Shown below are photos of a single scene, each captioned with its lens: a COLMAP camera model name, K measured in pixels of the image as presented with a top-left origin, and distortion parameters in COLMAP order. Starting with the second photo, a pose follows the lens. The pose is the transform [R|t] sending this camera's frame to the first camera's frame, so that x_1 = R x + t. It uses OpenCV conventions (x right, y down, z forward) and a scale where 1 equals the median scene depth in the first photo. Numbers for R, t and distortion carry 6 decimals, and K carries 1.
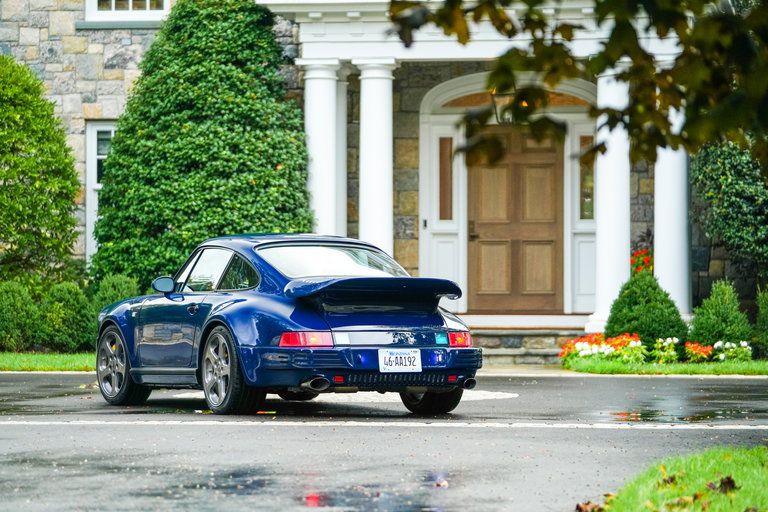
lens RADIAL K [[2777.3, 0, 376.6], [0, 2777.3, 260.5], [0, 0, 1]] dist [0.153191, 0.000000]
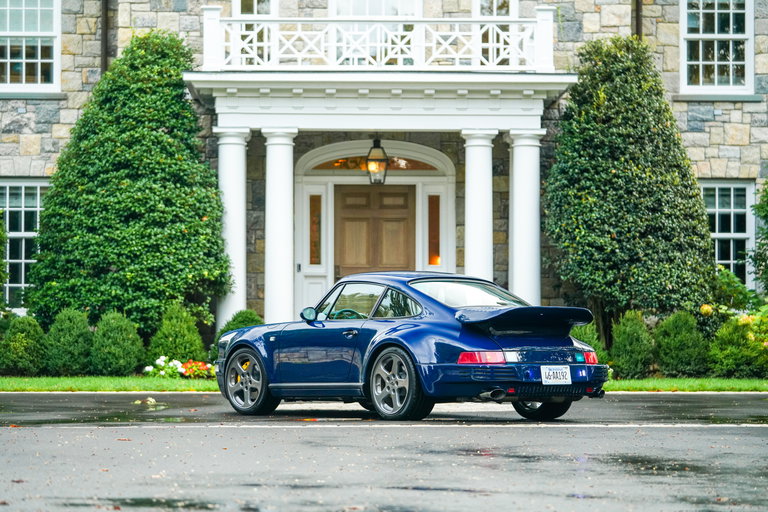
lens RADIAL K [[2400.0, 0, 390.5], [0, 2400.0, 258.2], [0, 0, 1]] dist [-0.167518, 0.000000]
pose [[0.978379, 0.006398, 0.206721, -0.167226], [-0.002228, 0.999789, -0.020398, 0.003779], [-0.206808, 0.019496, 0.978187, -0.010144]]
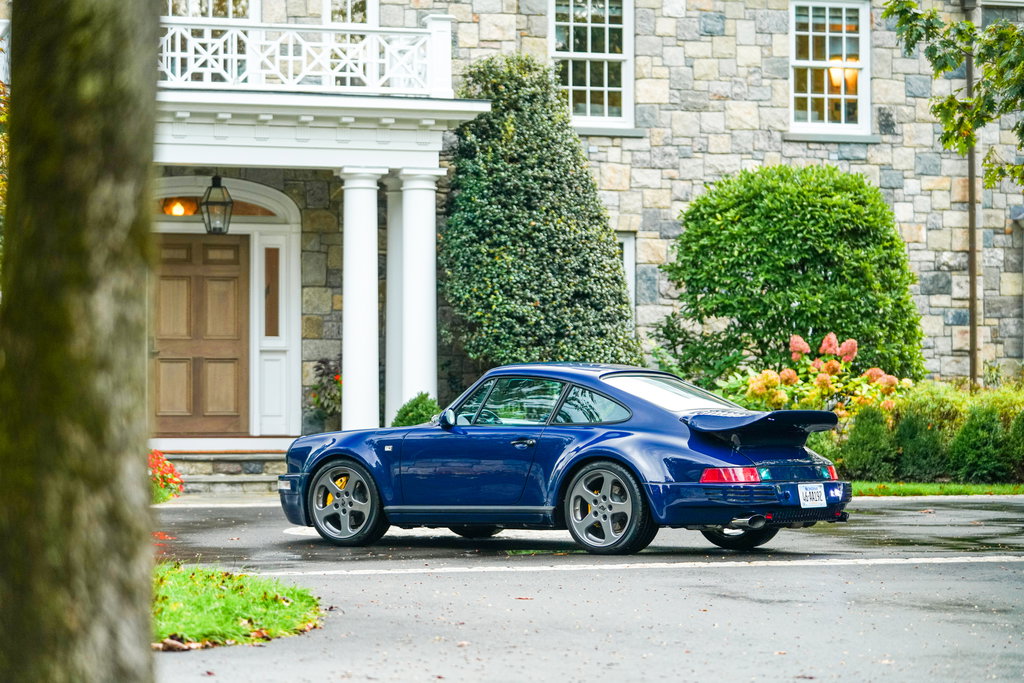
lens RADIAL K [[2887.9, 0, 505.9], [0, 2887.9, 340.4], [0, 0, 1]] dist [-0.105927, 0.000000]
pose [[0.888066, 0.009502, 0.459617, -0.325502], [-0.005534, 0.999935, -0.009981, -0.004319], [-0.459682, 0.006321, 0.888061, 0.096706]]
